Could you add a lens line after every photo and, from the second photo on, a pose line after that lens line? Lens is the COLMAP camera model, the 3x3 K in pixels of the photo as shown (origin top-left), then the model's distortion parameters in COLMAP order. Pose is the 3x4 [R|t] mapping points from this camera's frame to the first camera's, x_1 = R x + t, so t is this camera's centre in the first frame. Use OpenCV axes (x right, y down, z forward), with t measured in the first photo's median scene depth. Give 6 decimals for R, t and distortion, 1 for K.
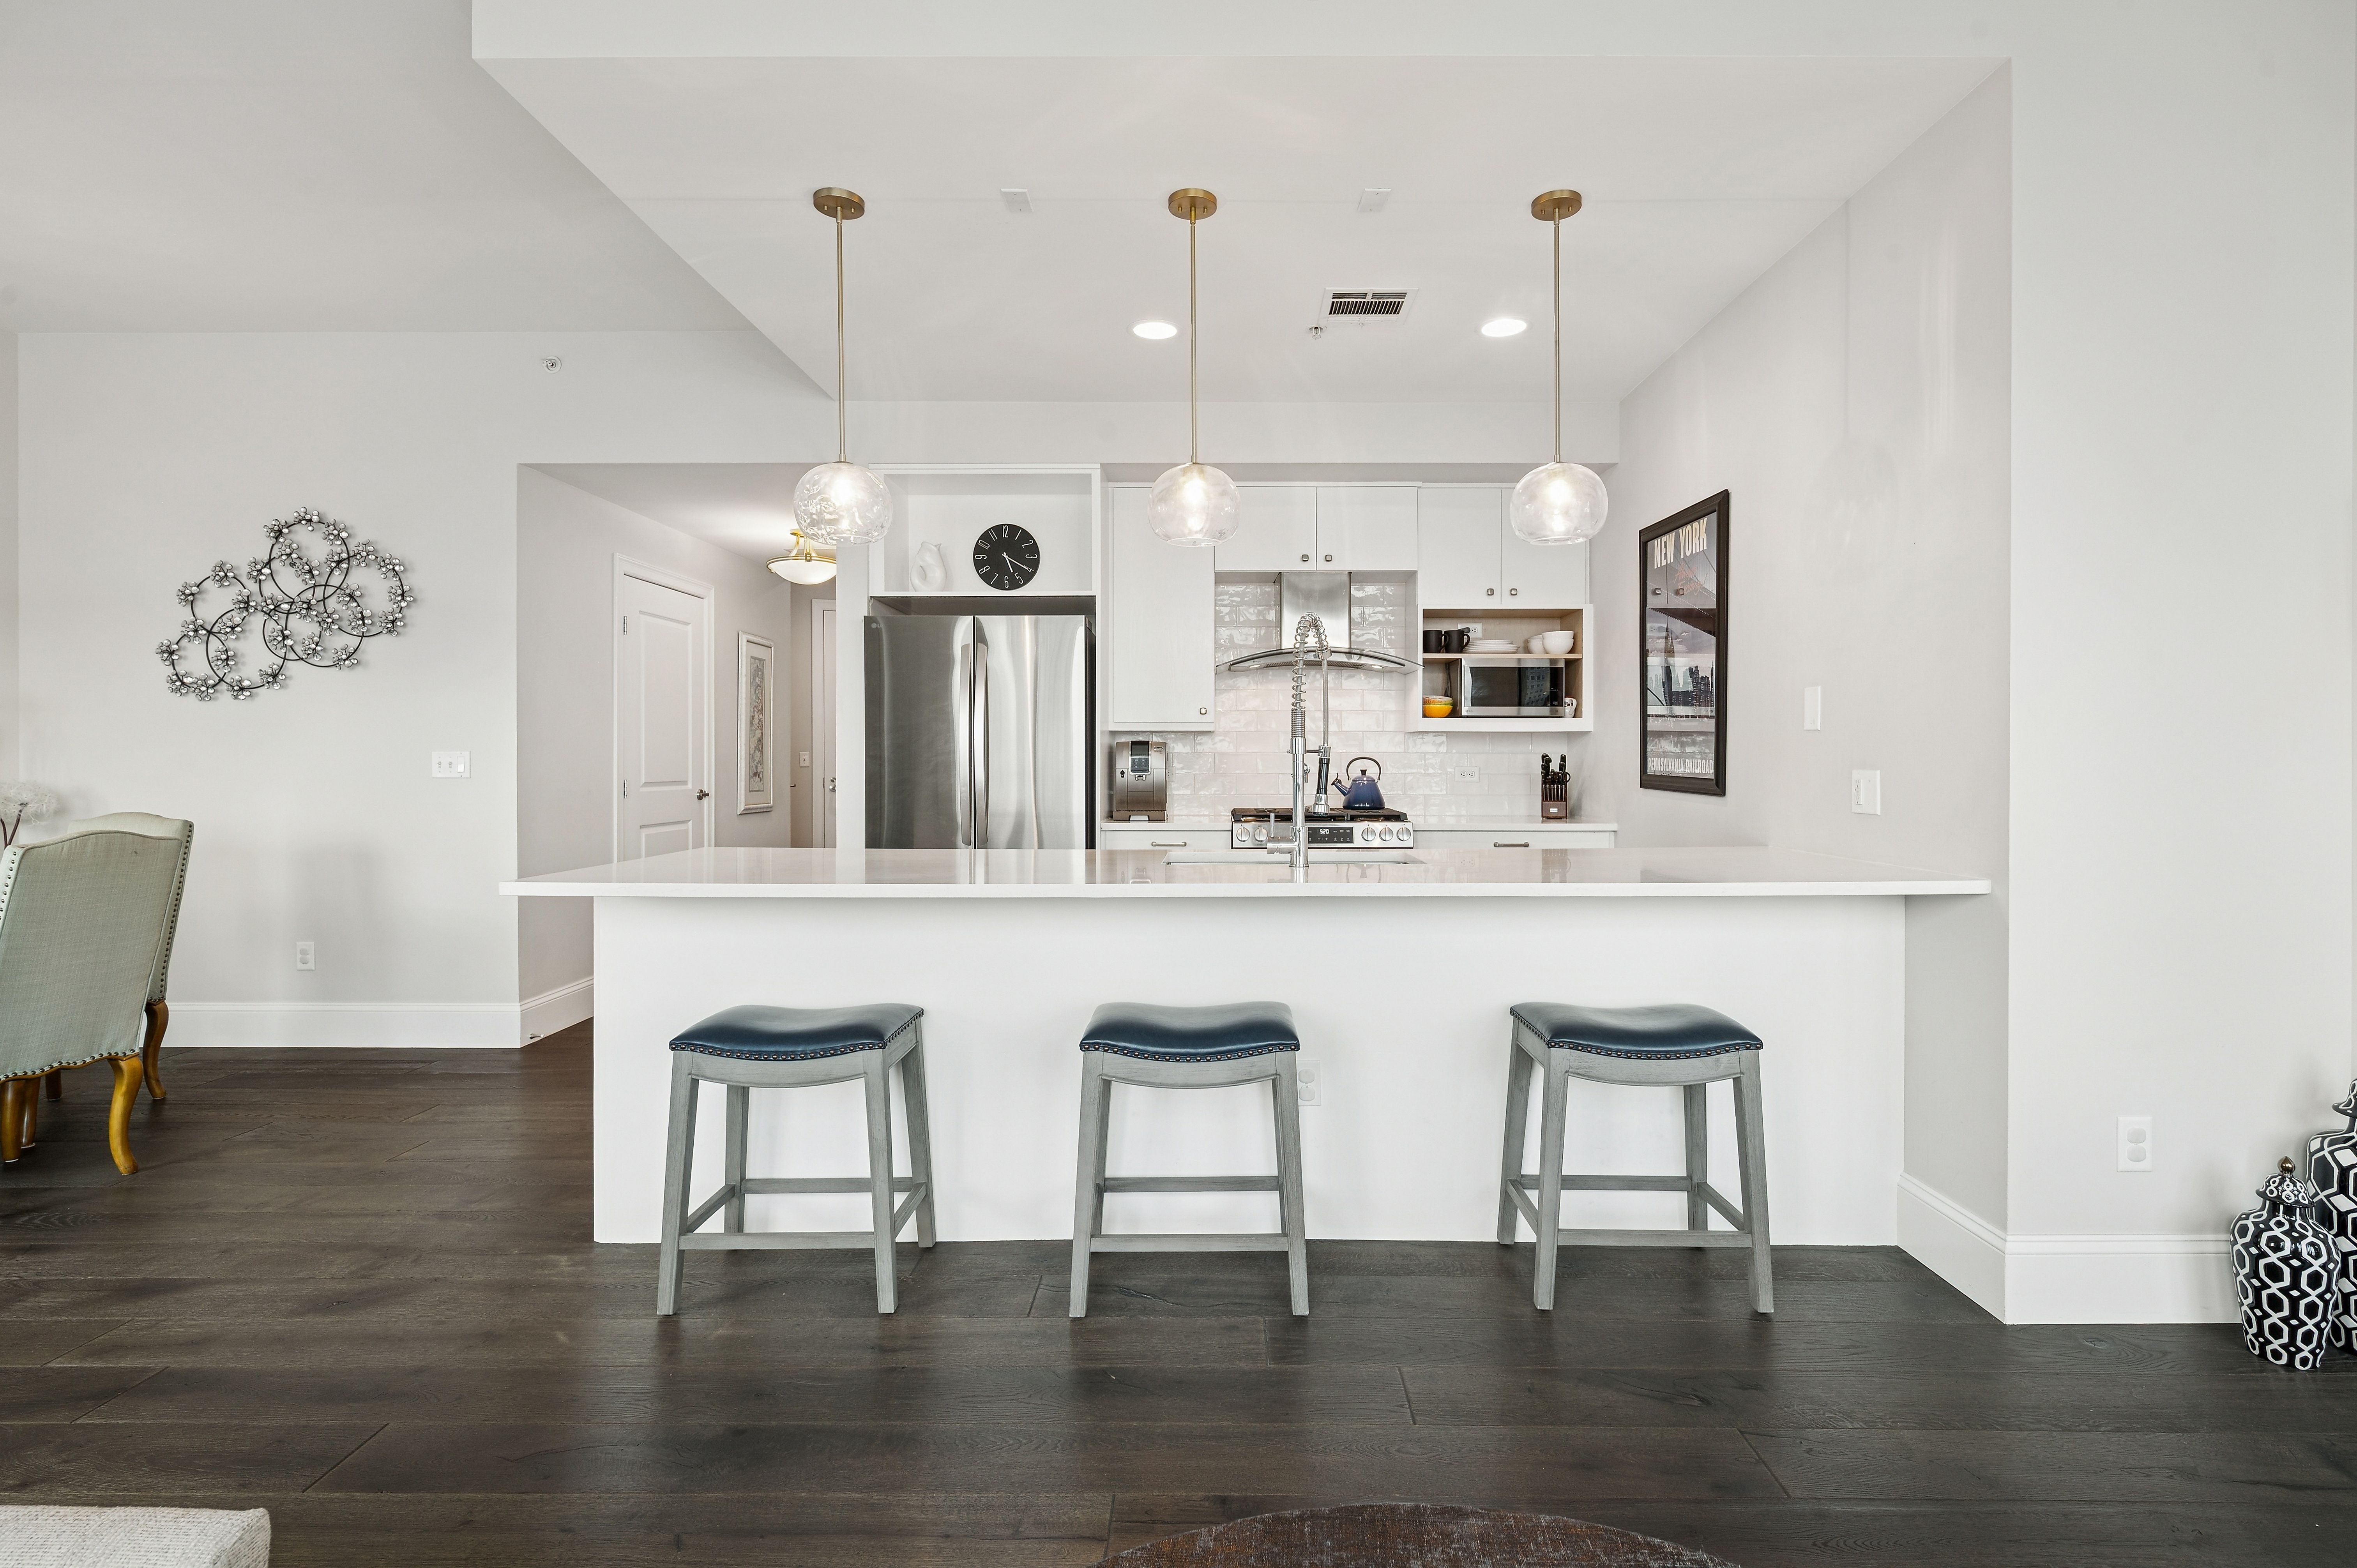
lens RADIAL K [[1114.1, 0, 1212.5], [0, 1114.1, 744.6], [0, 0, 1]] dist [0.004507, -0.001148]
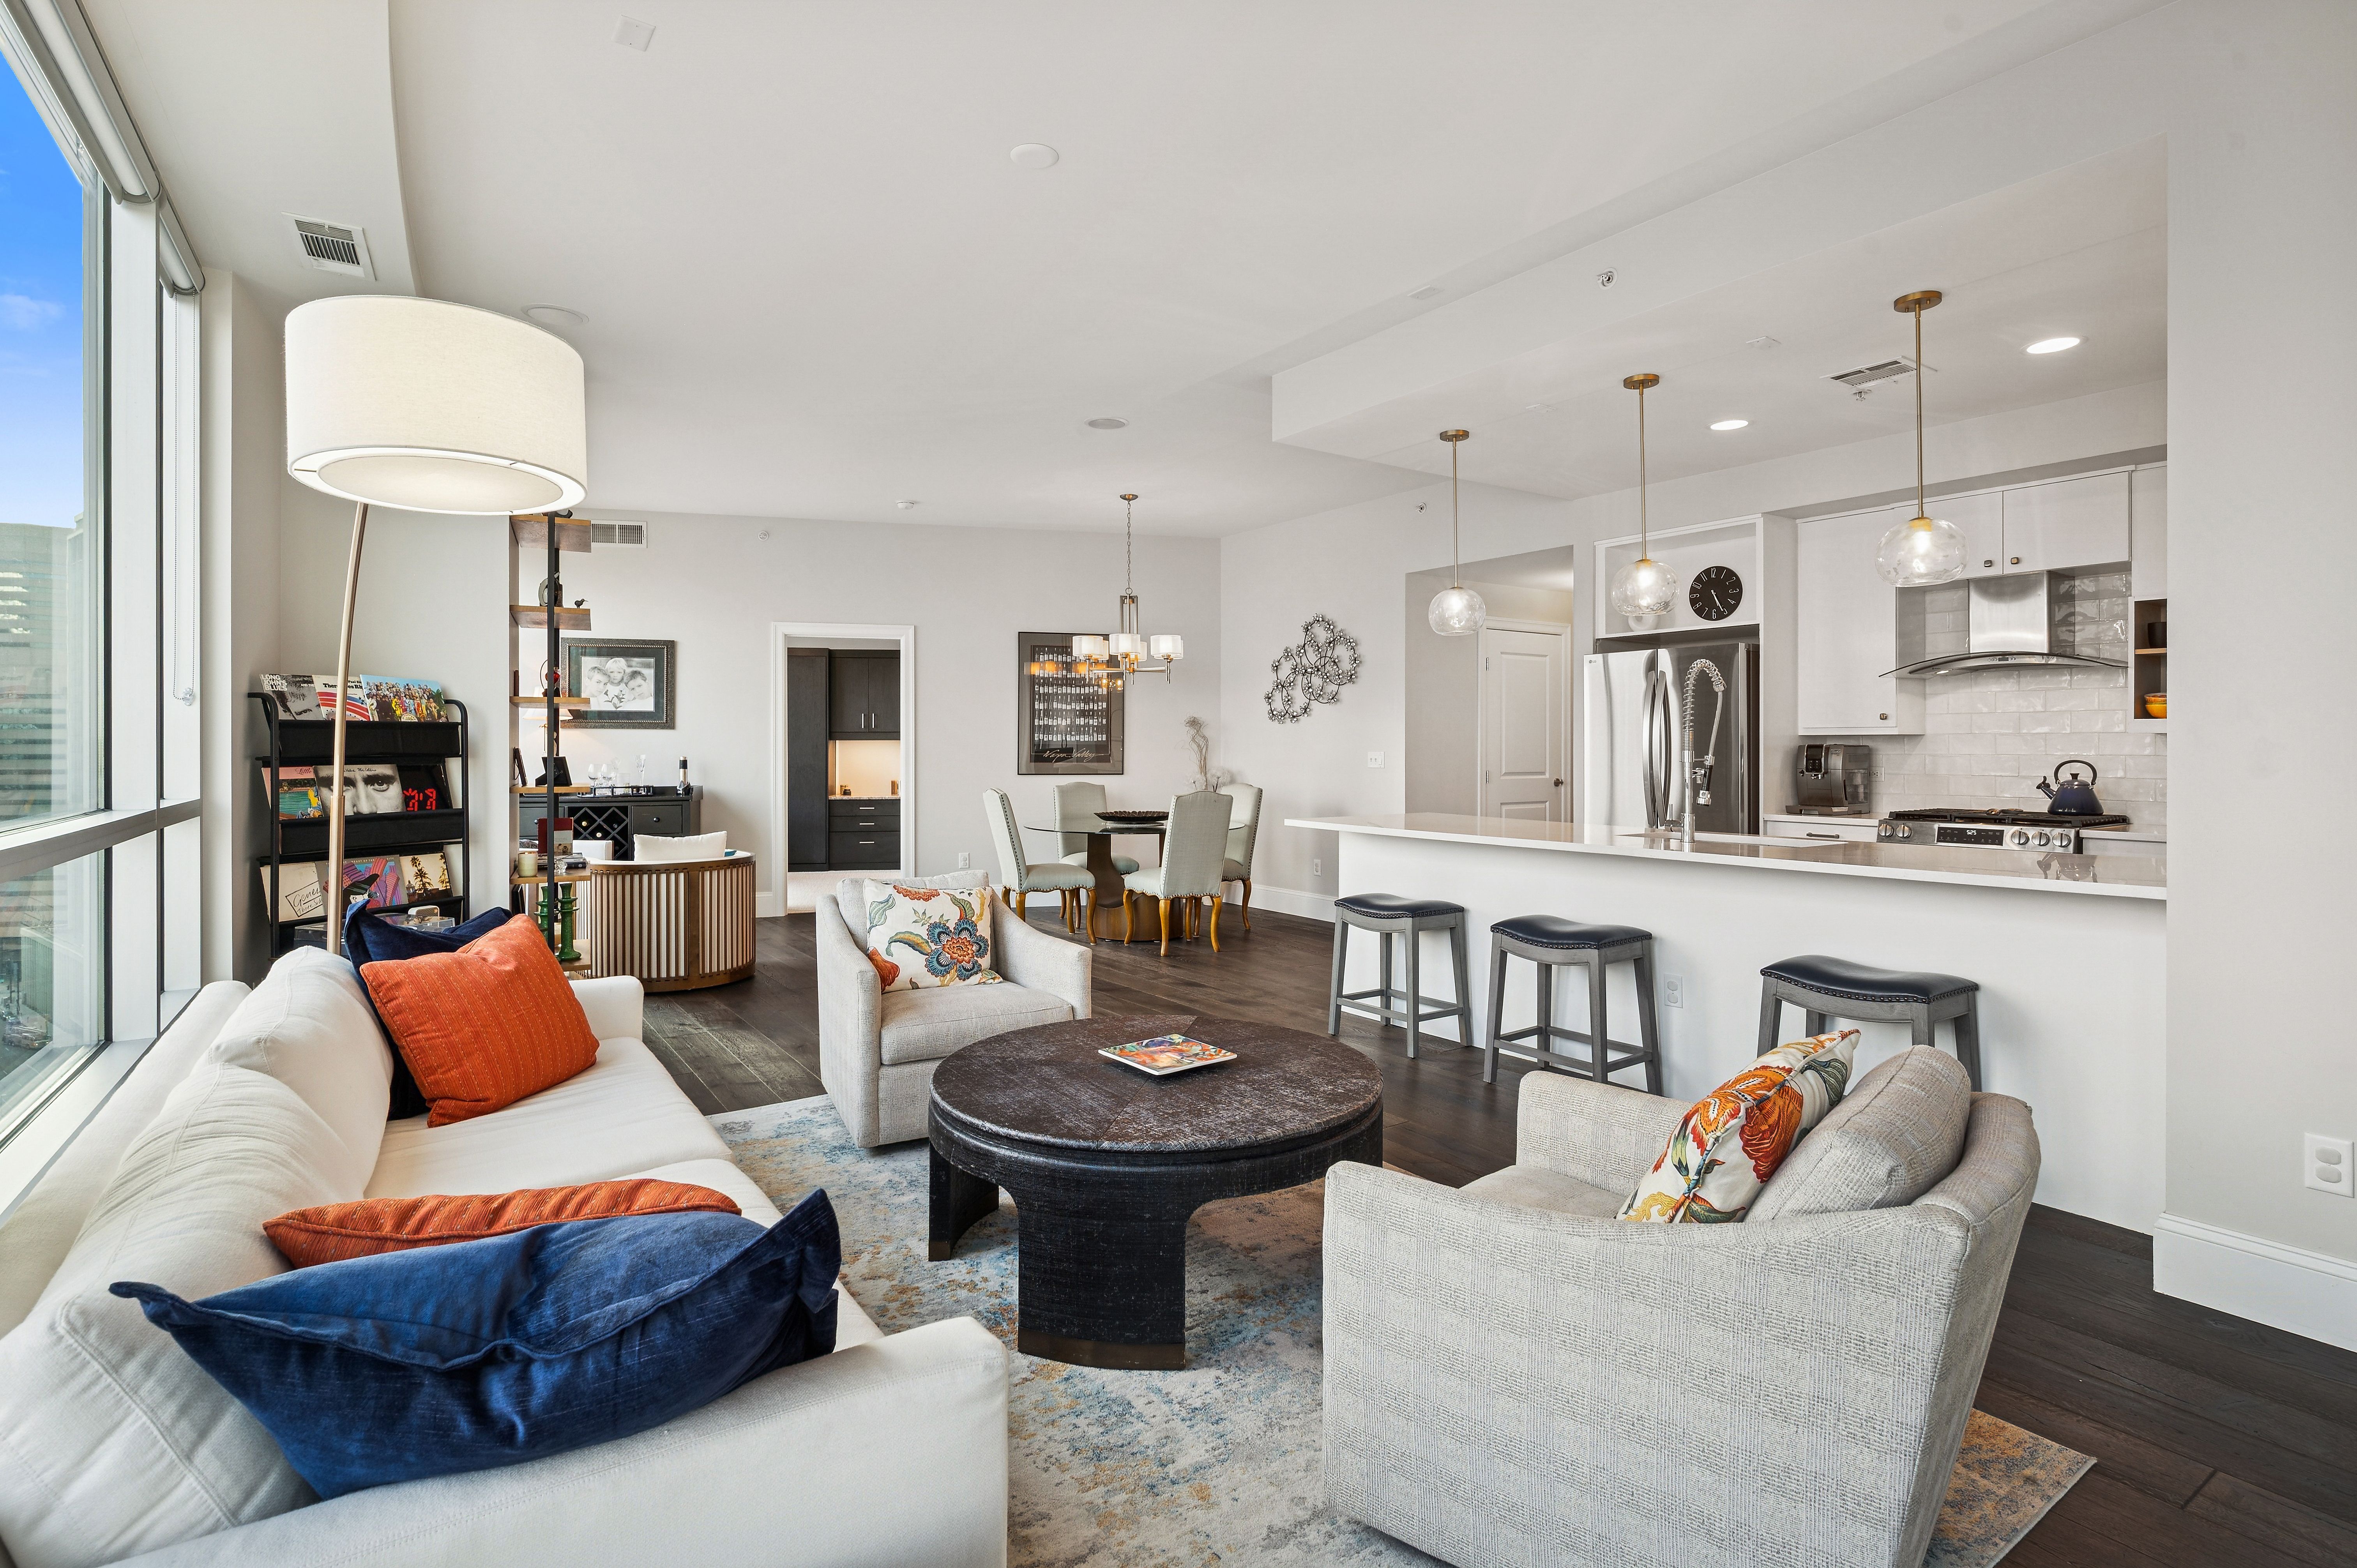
lens RADIAL K [[1148.0, 0, 1182.7], [0, 1148.0, 744.8], [0, 0, 1]] dist [0.004716, -0.001451]
pose [[0.574131, -0.001231, -0.818763, 0.544875], [0.010087, 0.999934, 0.005570, -0.016675], [0.818701, -0.011456, 0.574105, -0.213828]]
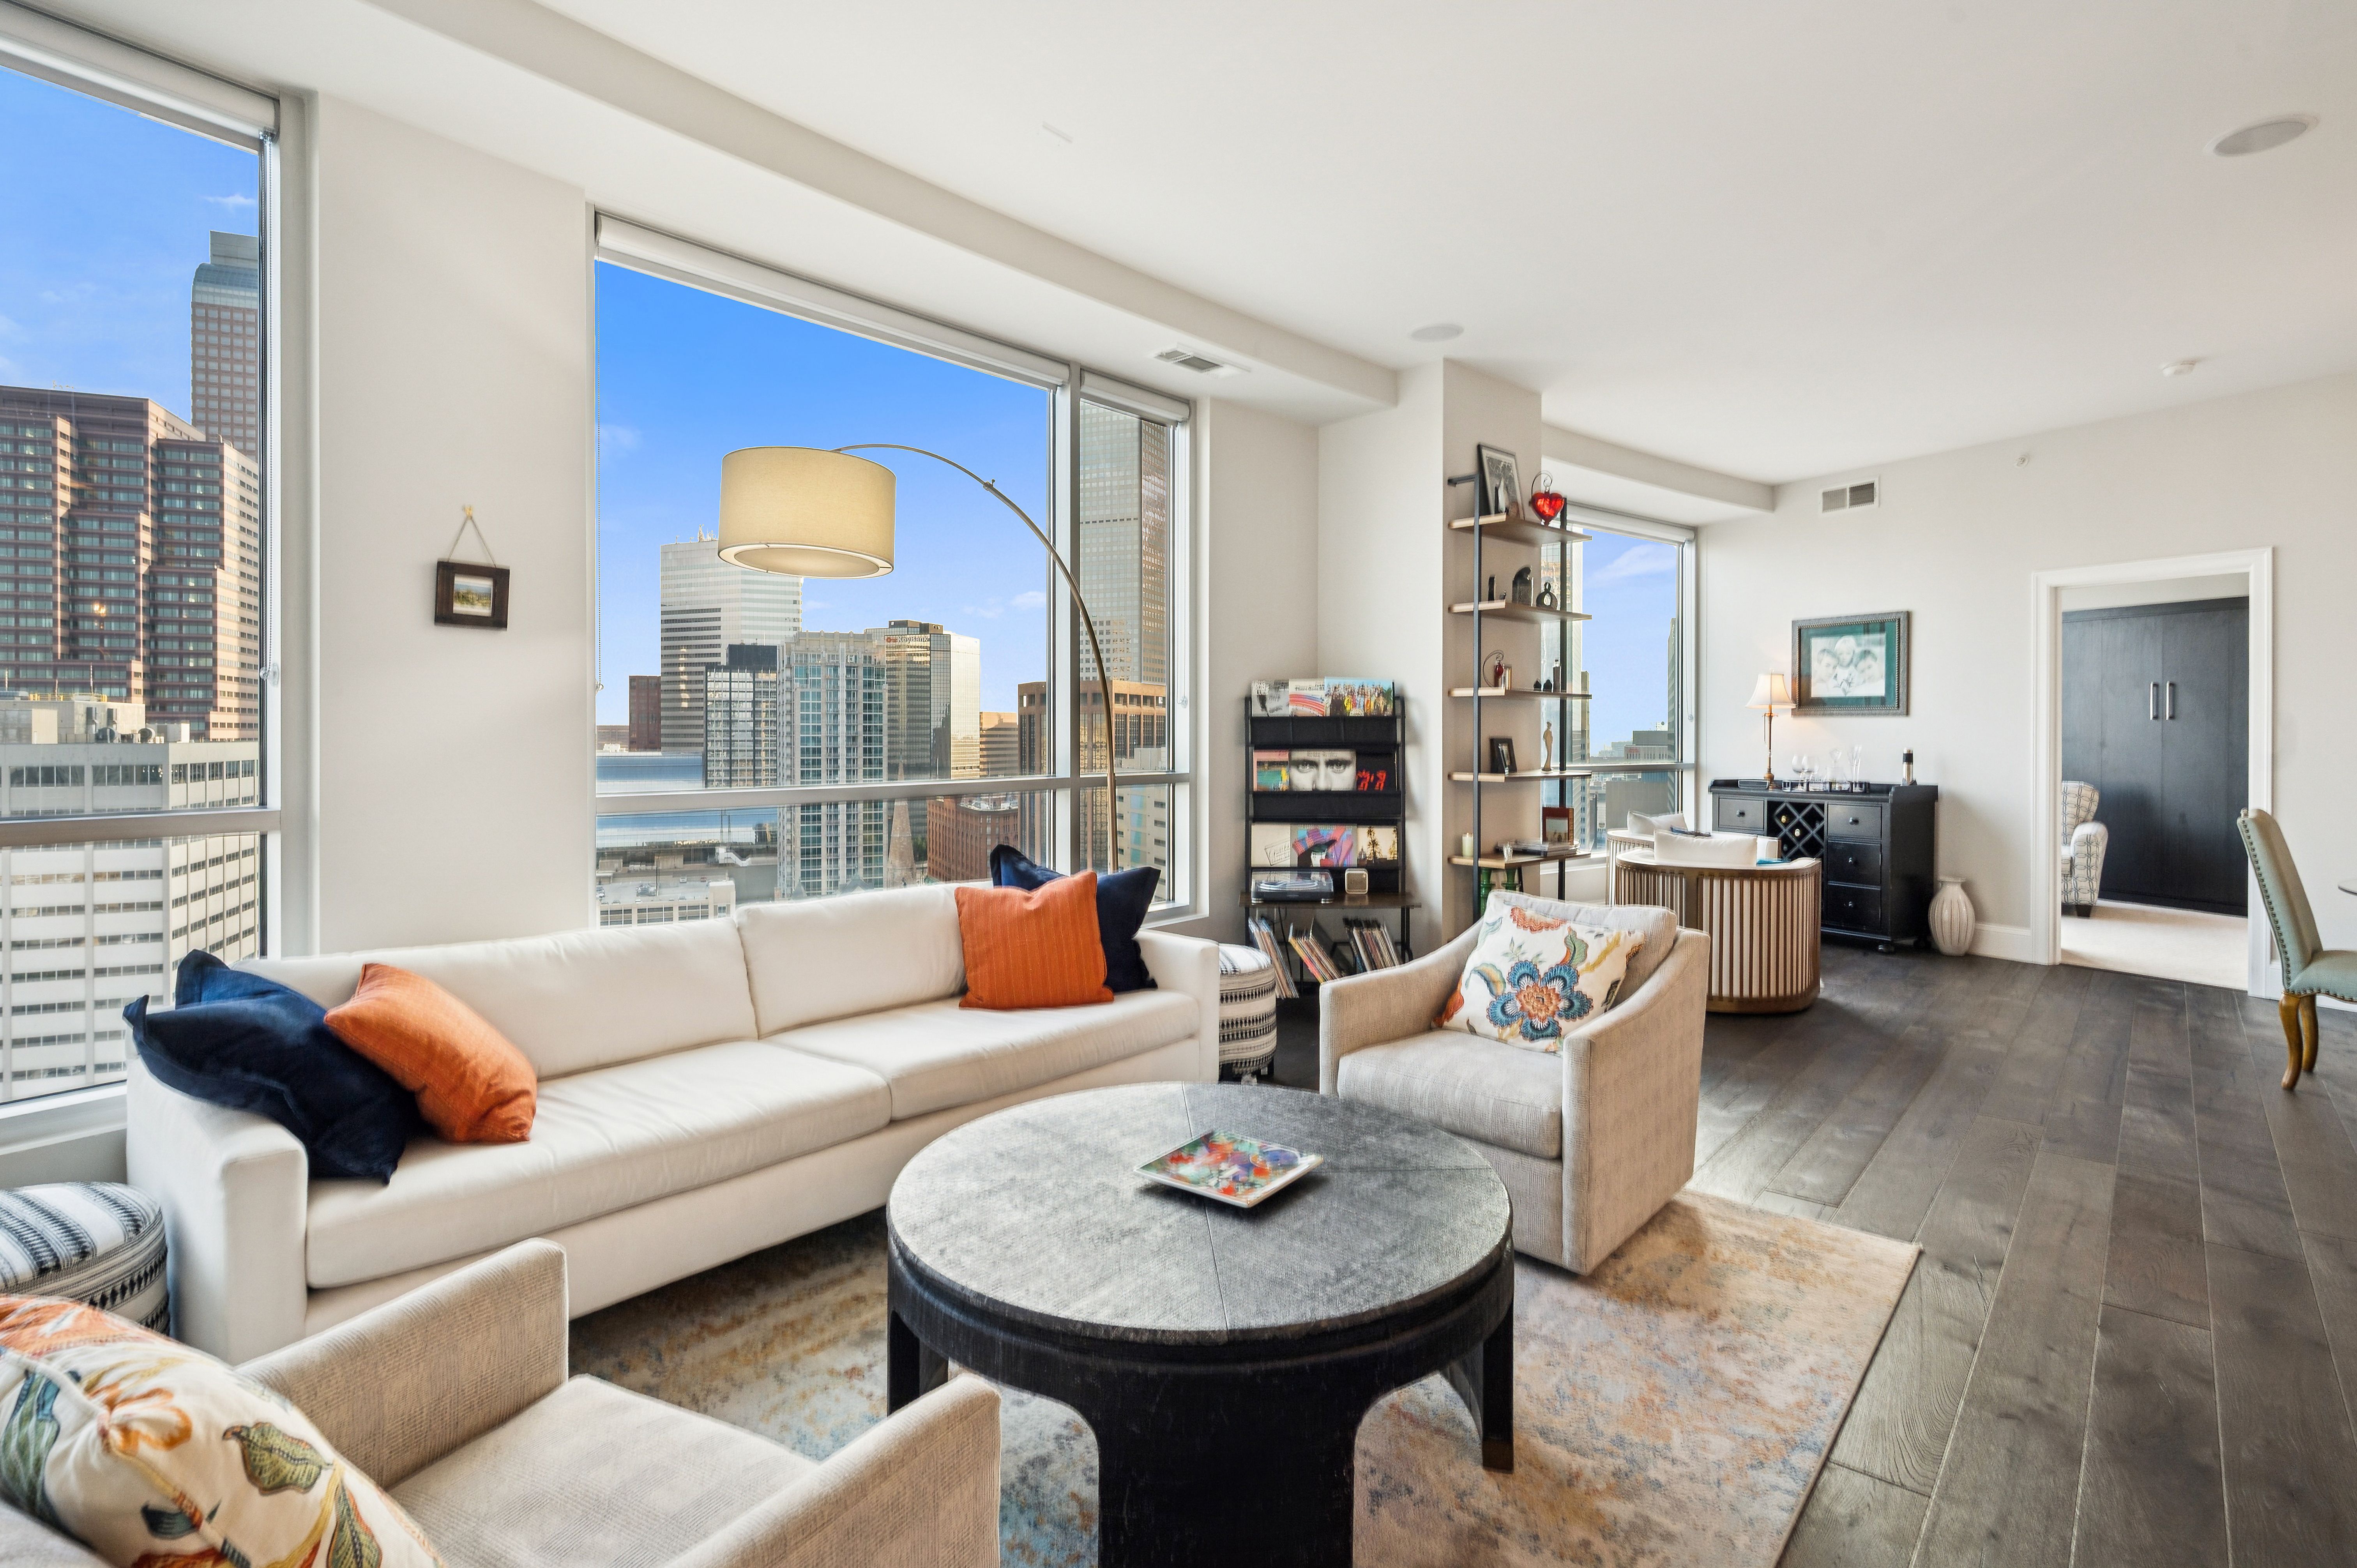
lens RADIAL K [[1148.0, 0, 1181.8], [0, 1148.0, 729.9], [0, 0, 1]] dist [0.004716, -0.001451]
pose [[-0.638486, -0.003841, -0.769624, 0.389300], [0.007797, 0.999904, -0.011459, -0.010771], [0.769594, -0.013317, -0.638394, 0.397273]]
